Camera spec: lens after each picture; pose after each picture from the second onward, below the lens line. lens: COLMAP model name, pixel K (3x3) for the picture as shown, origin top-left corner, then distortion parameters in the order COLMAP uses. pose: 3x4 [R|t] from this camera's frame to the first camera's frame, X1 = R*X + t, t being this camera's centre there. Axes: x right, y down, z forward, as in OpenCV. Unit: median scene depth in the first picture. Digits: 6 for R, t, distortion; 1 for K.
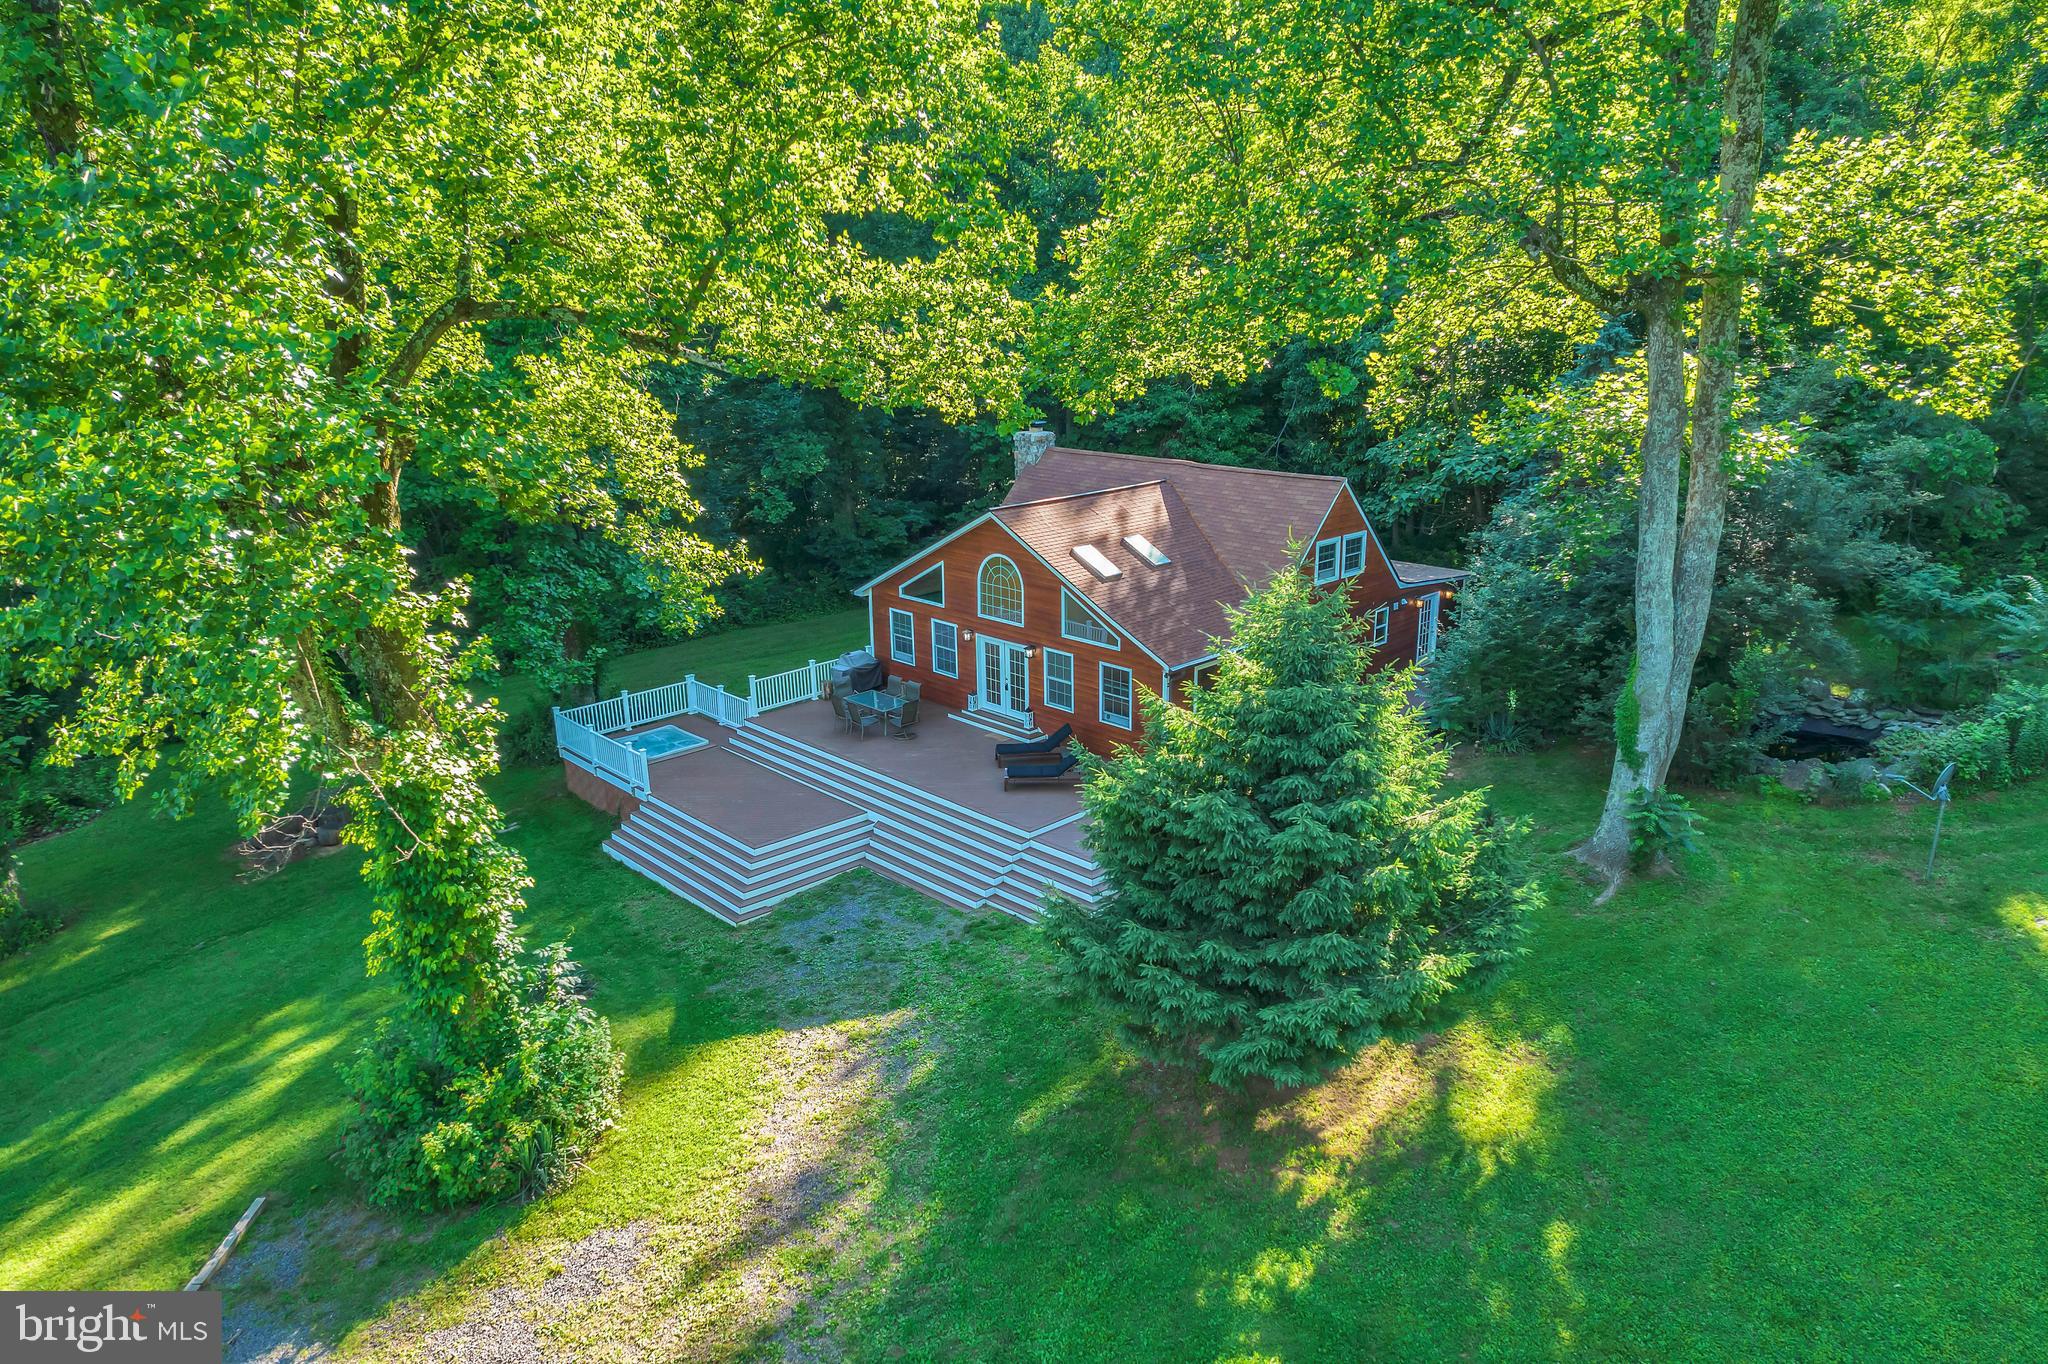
lens RADIAL K [[1331.9, 0, 1033.1], [0, 1331.9, 585.8], [0, 0, 1]] dist [-0.039349, 0.001495]
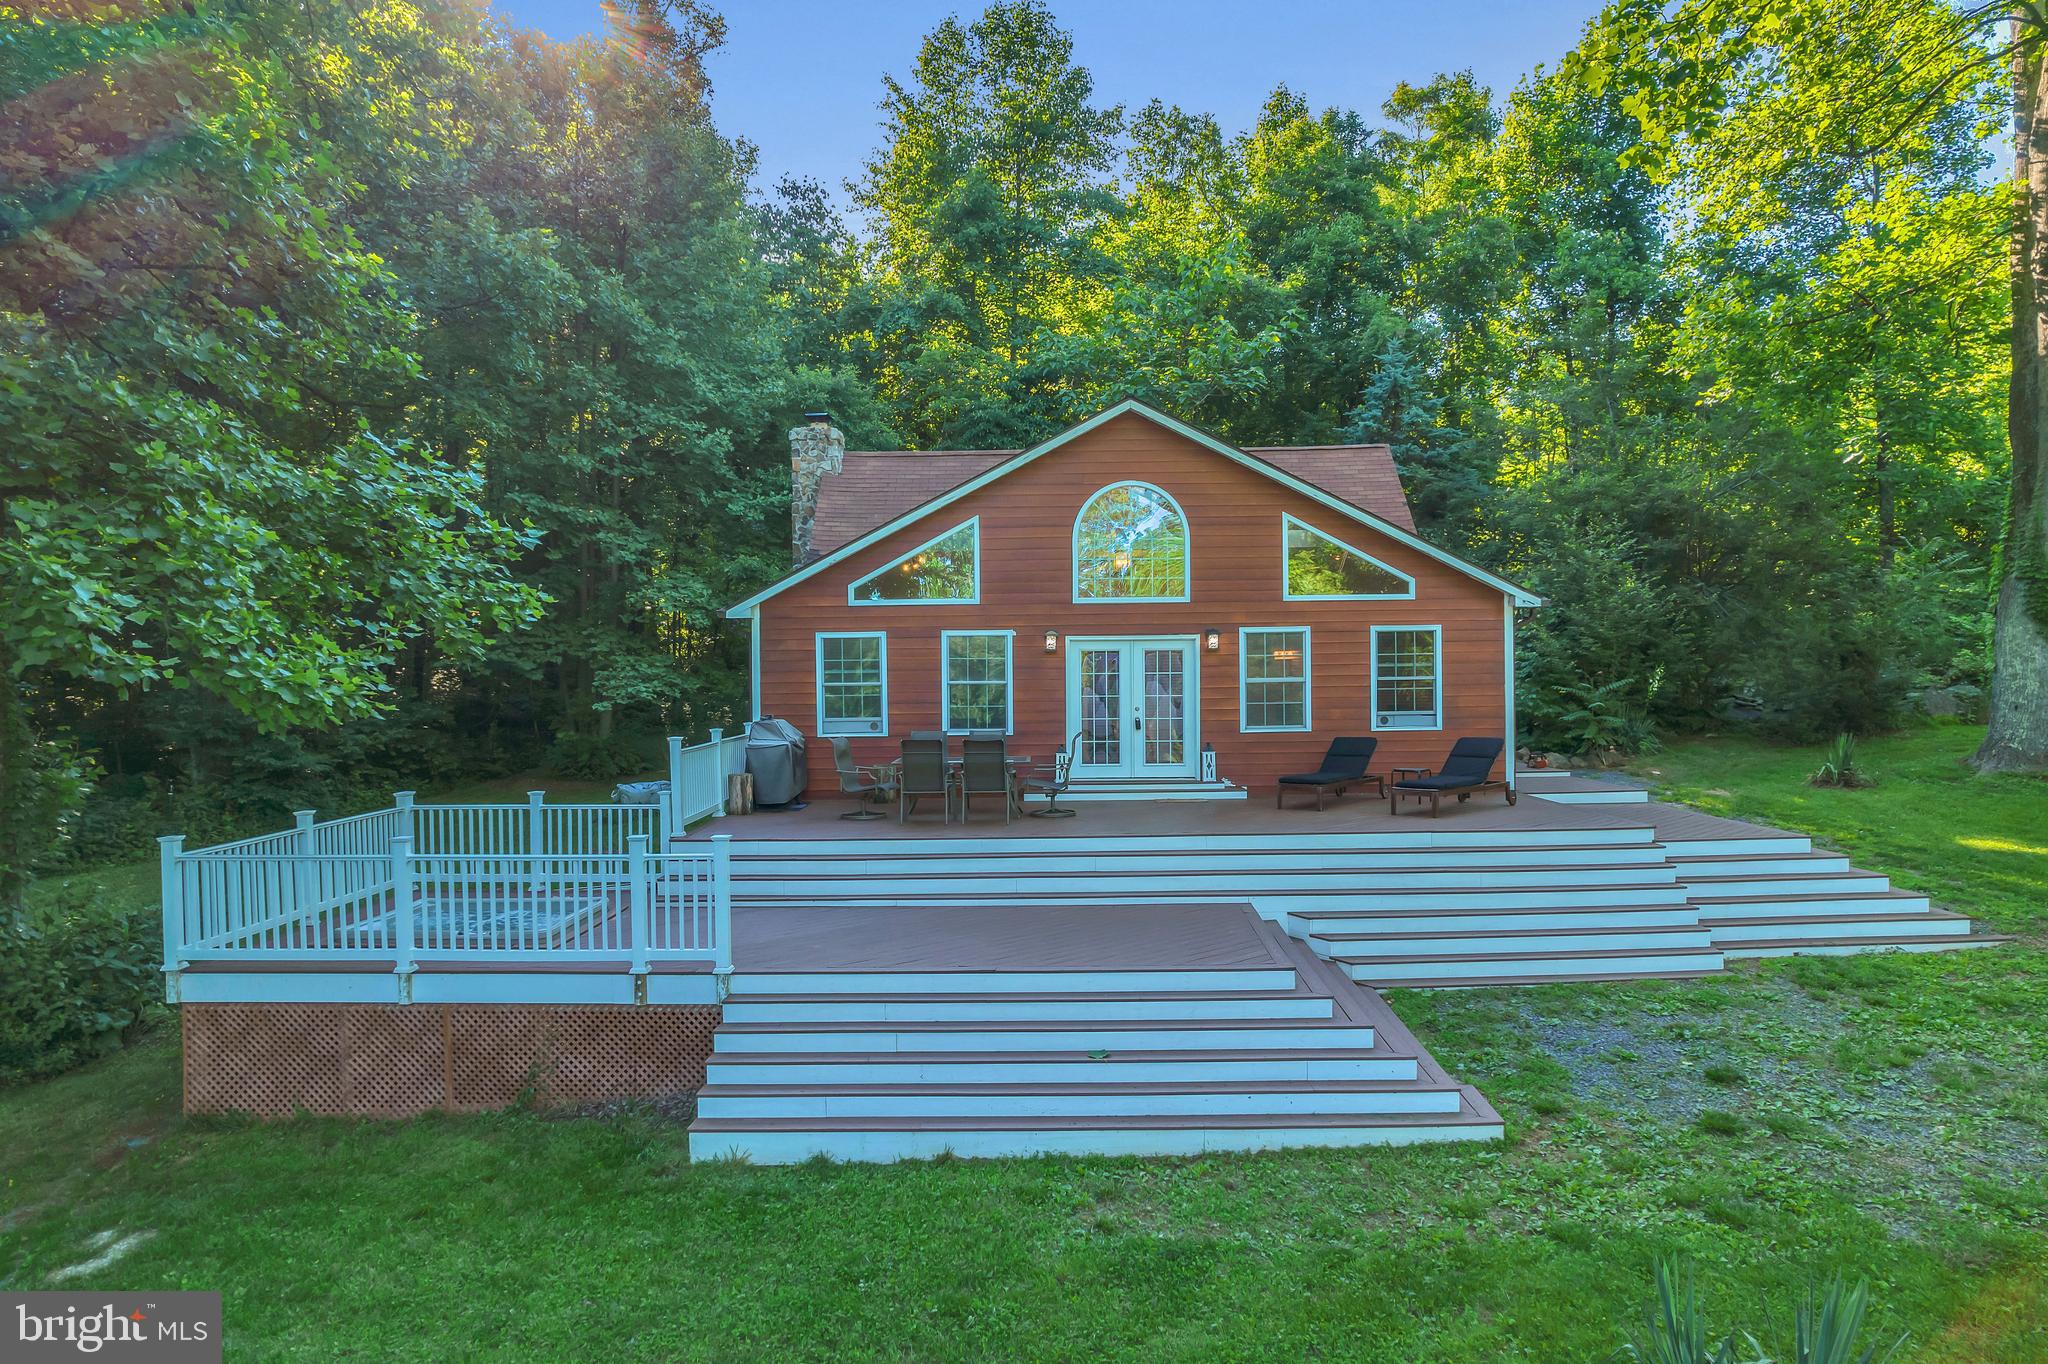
lens RADIAL K [[1282.9, 0, 1024.0], [0, 1282.9, 682.0], [0, 0, 1]] dist [0.001547, 0.000450]
pose [[0.709104, 0.004604, 0.705089, -0.431604], [0.159517, 0.973005, -0.166778, 0.140665], [-0.686823, 0.230737, 0.689227, 0.655687]]
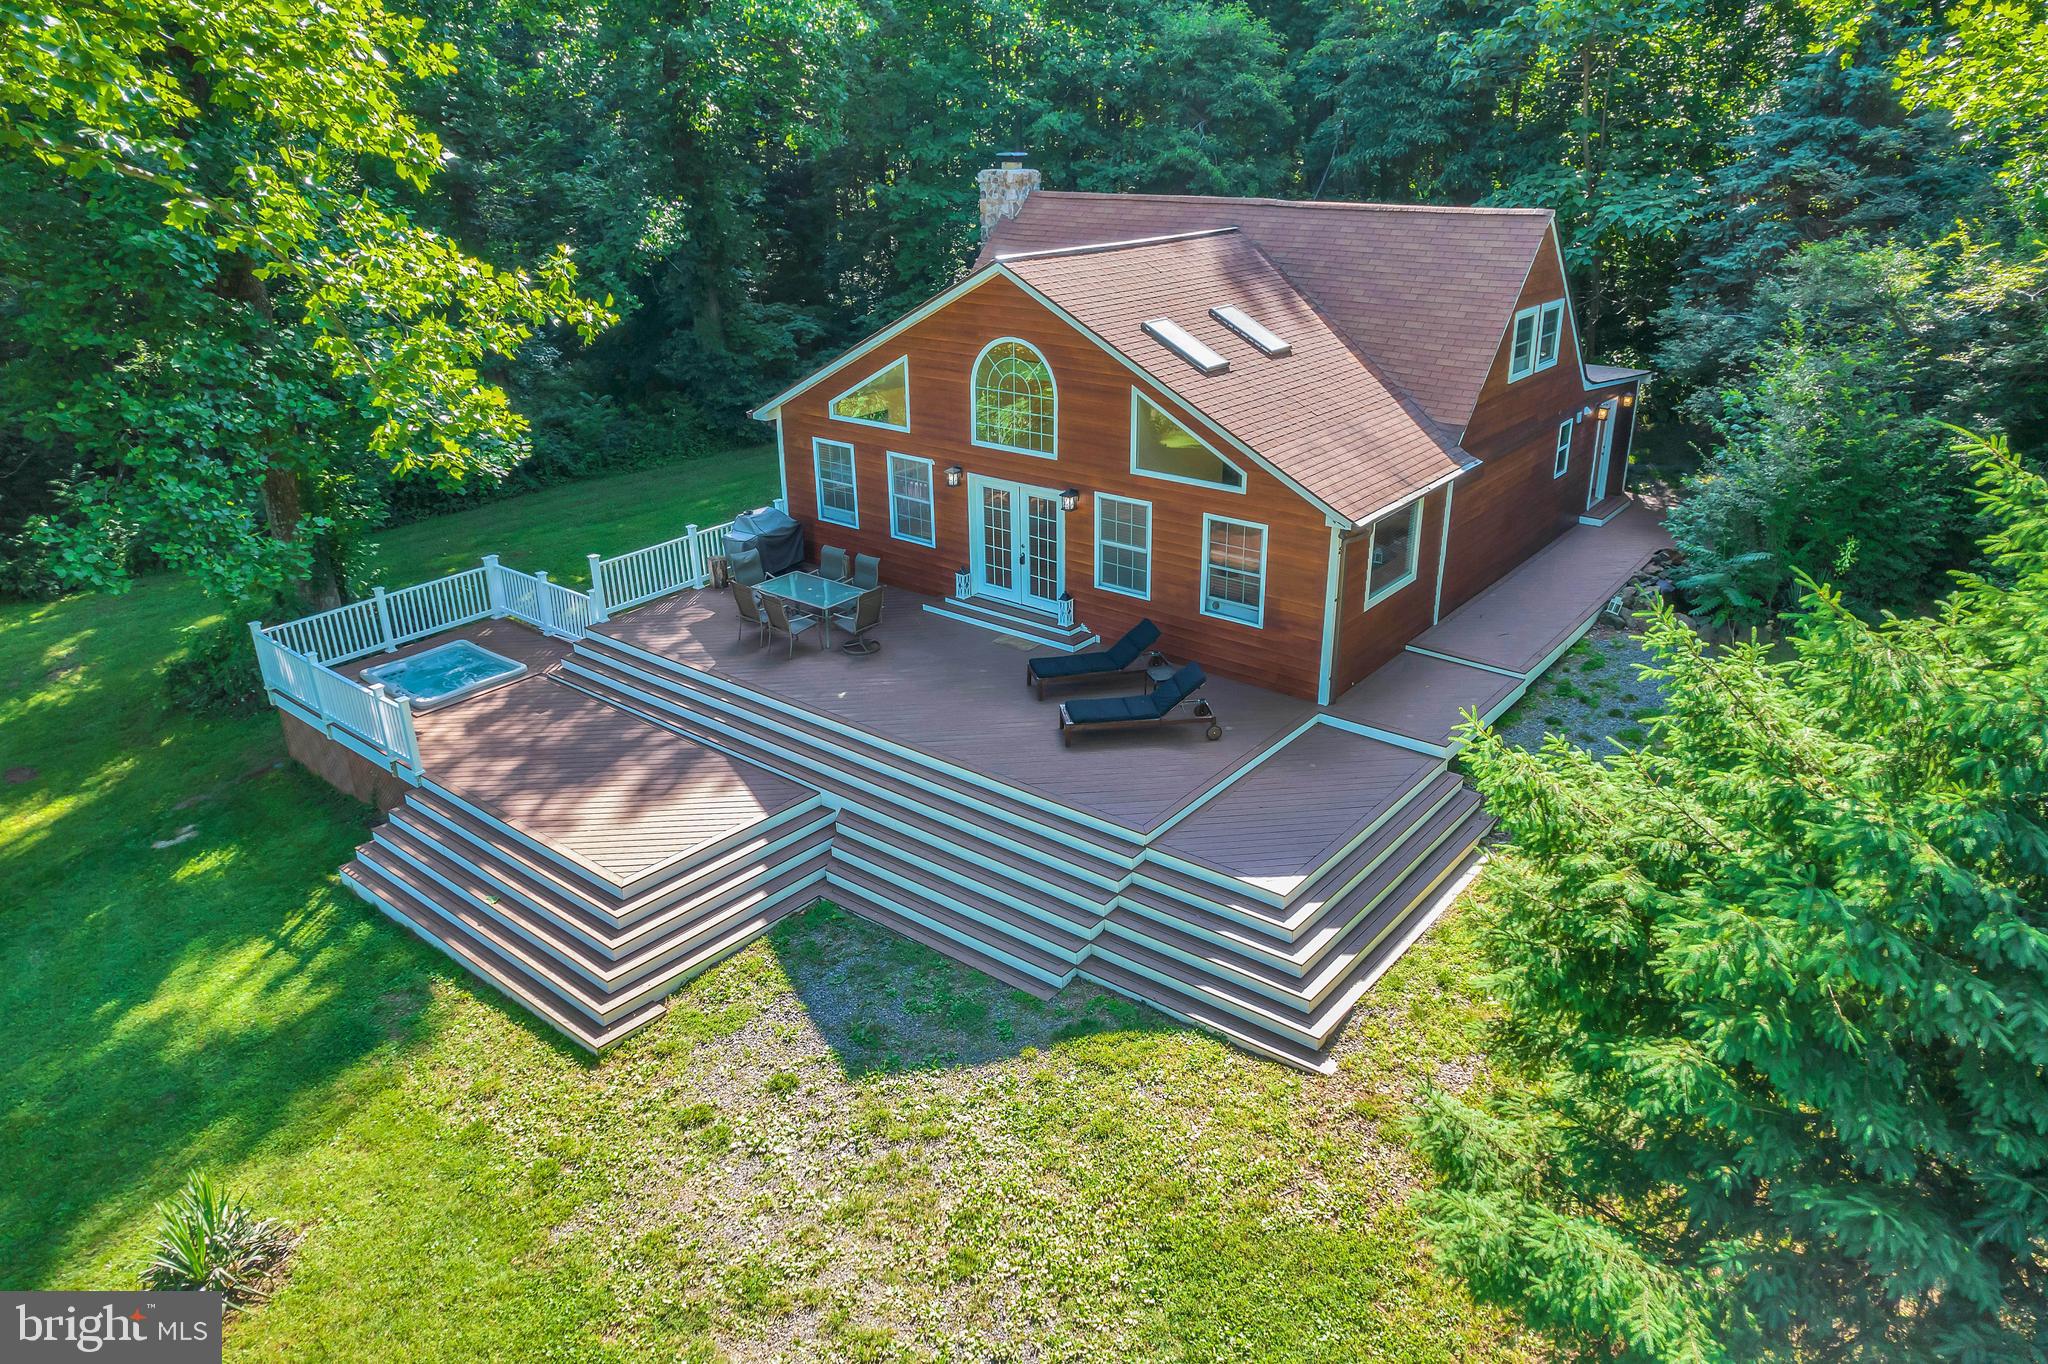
lens RADIAL K [[1331.9, 0, 1033.1], [0, 1331.9, 585.8], [0, 0, 1]] dist [-0.039349, 0.001495]
pose [[0.992628, -0.037185, 0.115354, -0.086000], [0.023978, 0.993211, 0.113831, 0.018412], [-0.118804, -0.110225, 0.986781, 0.391662]]
